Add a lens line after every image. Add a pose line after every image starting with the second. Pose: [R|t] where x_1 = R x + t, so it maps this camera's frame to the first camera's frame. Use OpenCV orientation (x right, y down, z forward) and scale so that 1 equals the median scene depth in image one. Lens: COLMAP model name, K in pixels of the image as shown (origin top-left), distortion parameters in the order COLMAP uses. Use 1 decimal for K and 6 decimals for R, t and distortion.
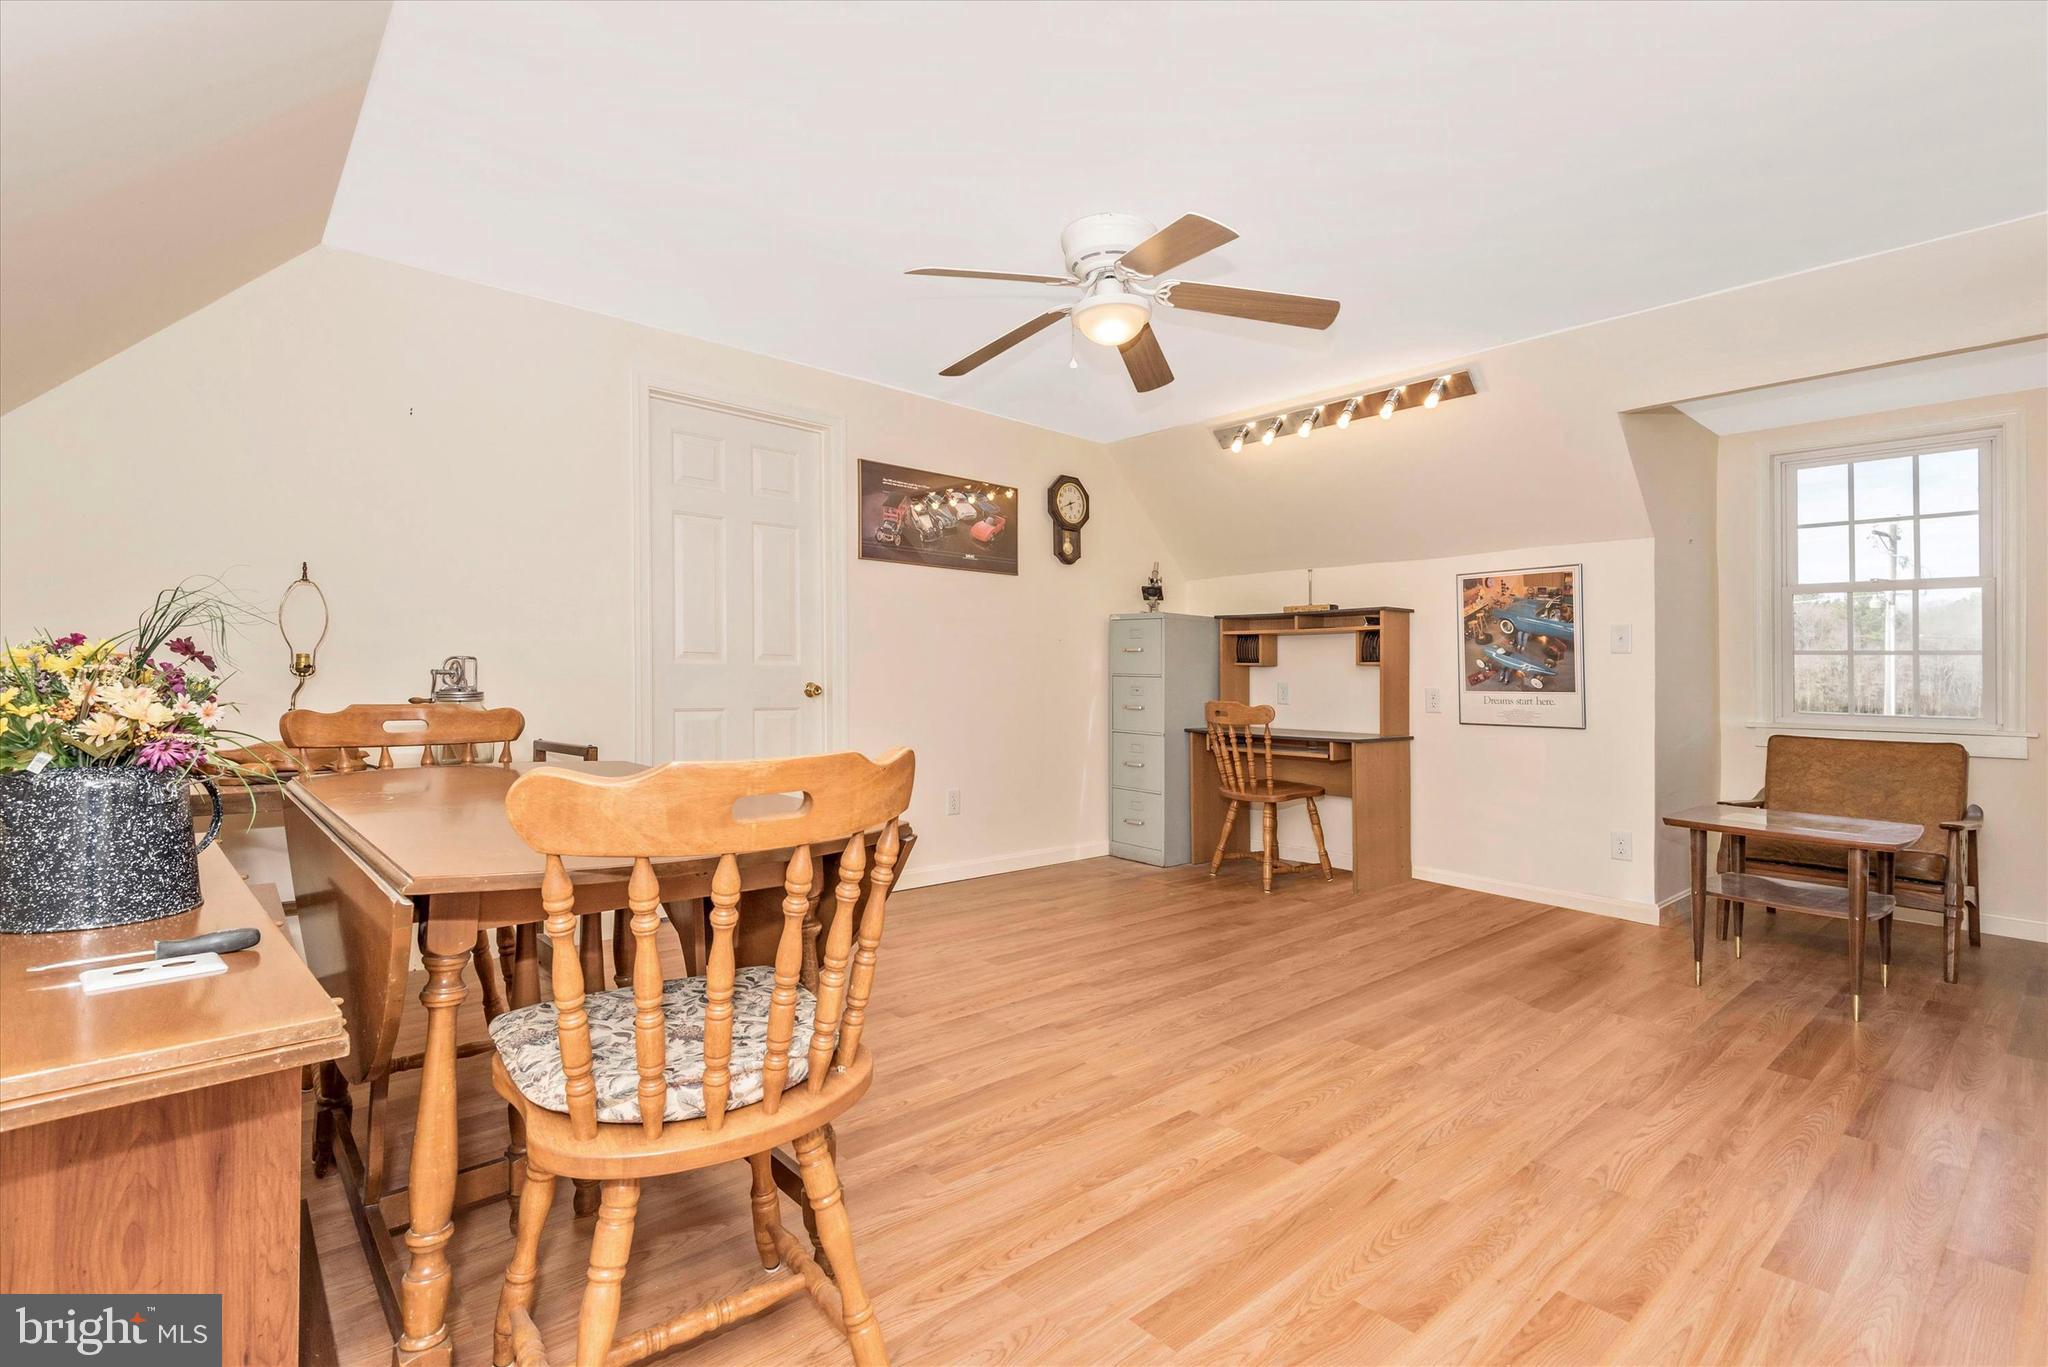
lens RADIAL K [[929.4, 0, 1017.0], [0, 929.4, 680.4], [0, 0, 1]] dist [0.032418, -0.025569]
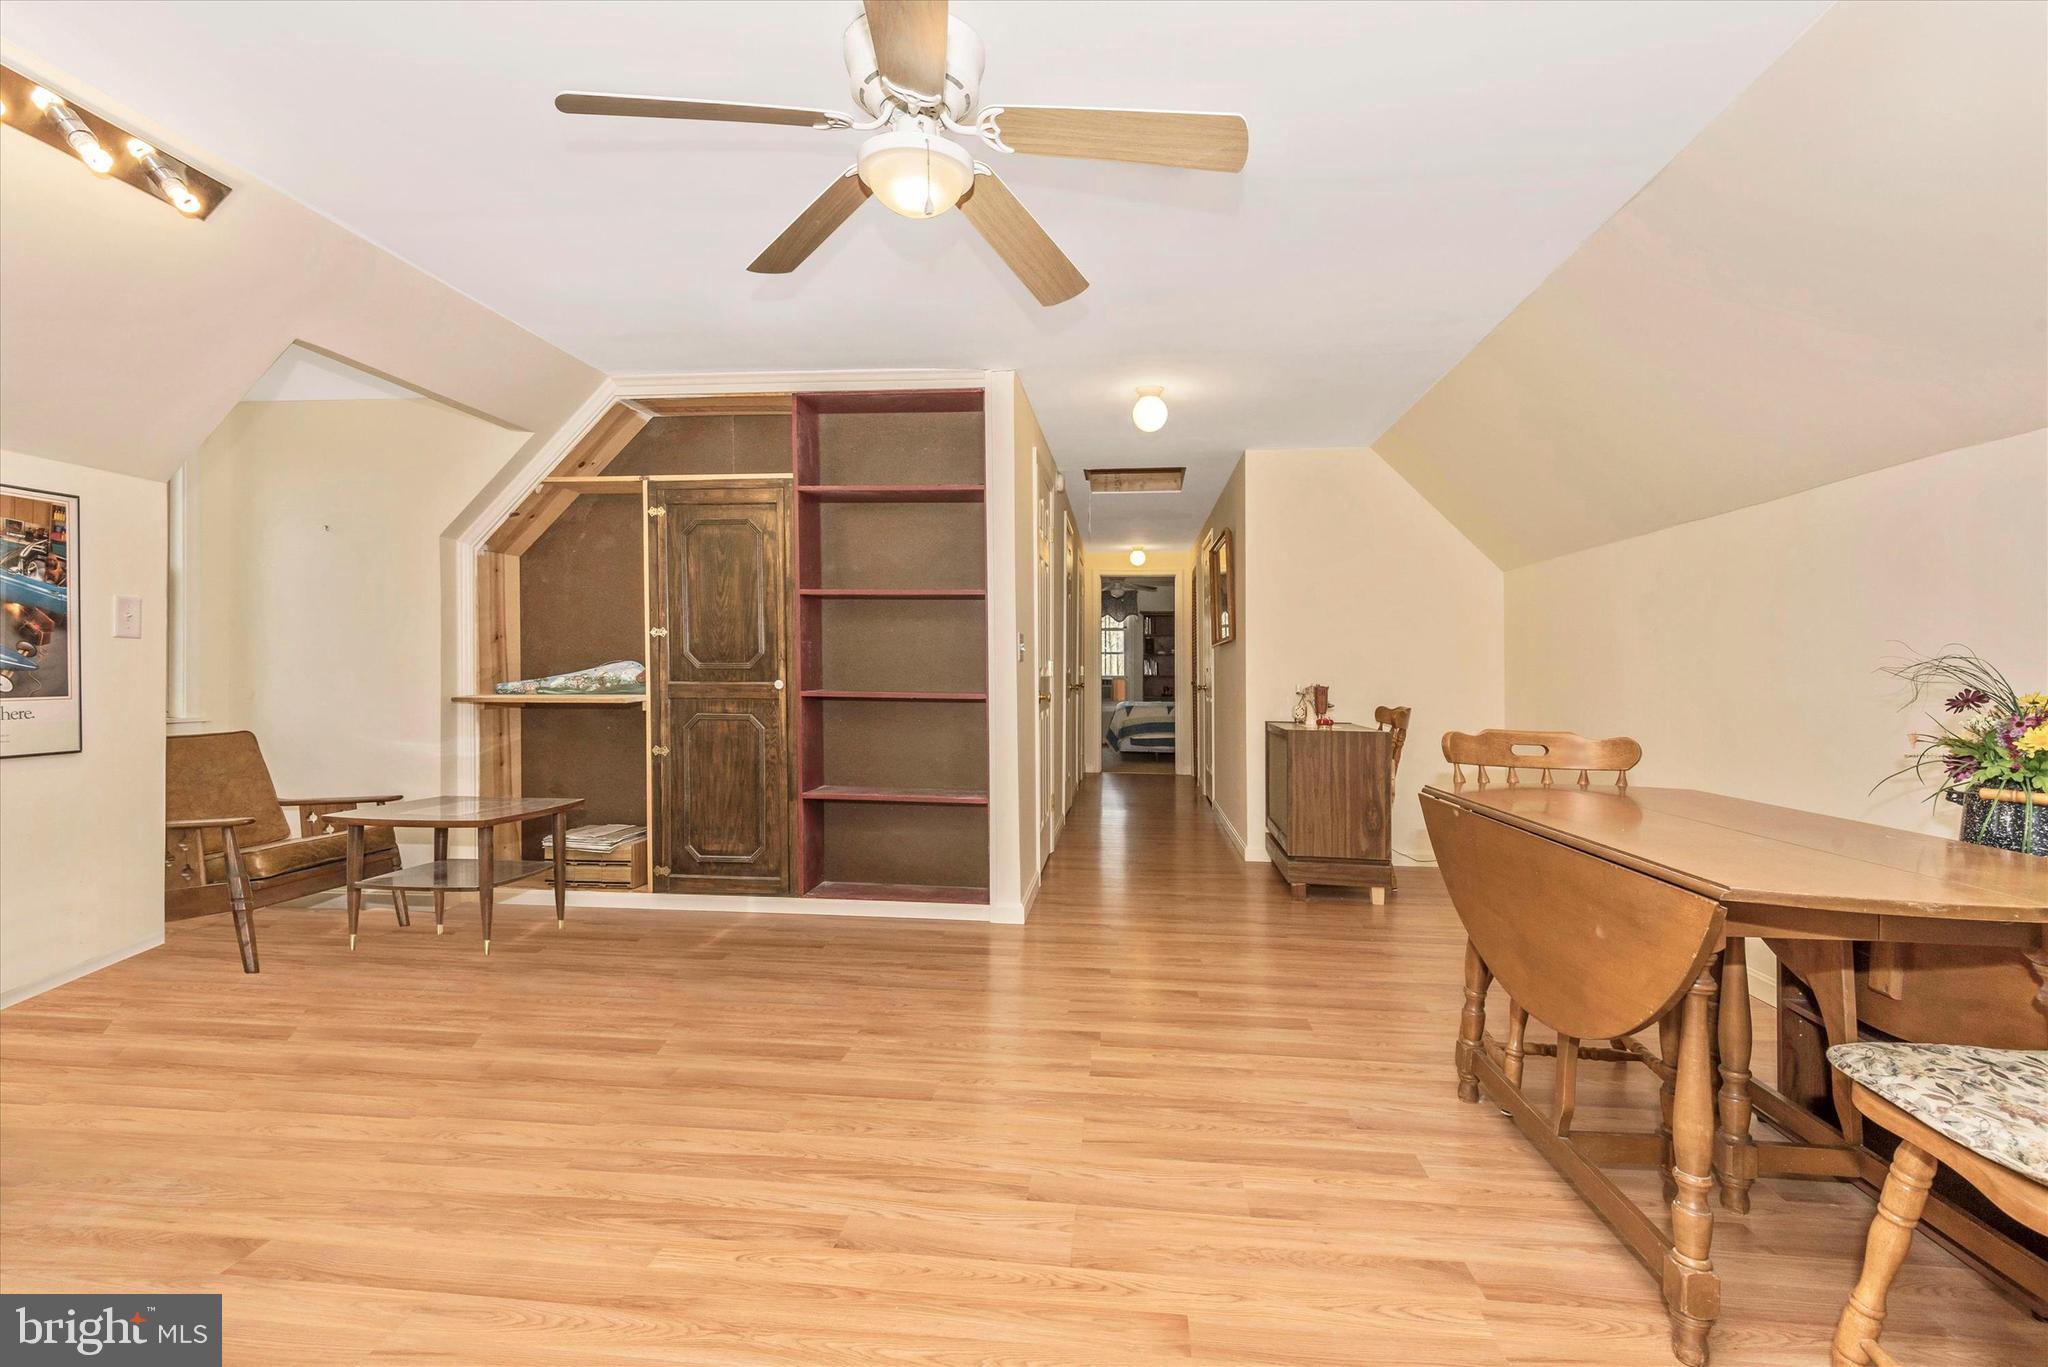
lens RADIAL K [[929.4, 0, 1017.0], [0, 929.4, 680.4], [0, 0, 1]] dist [0.032418, -0.025569]
pose [[-0.668587, -0.025623, 0.743192, -0.306305], [-0.016580, 0.999671, 0.019550, -0.021390], [-0.743449, 0.000749, -0.668793, 0.952638]]
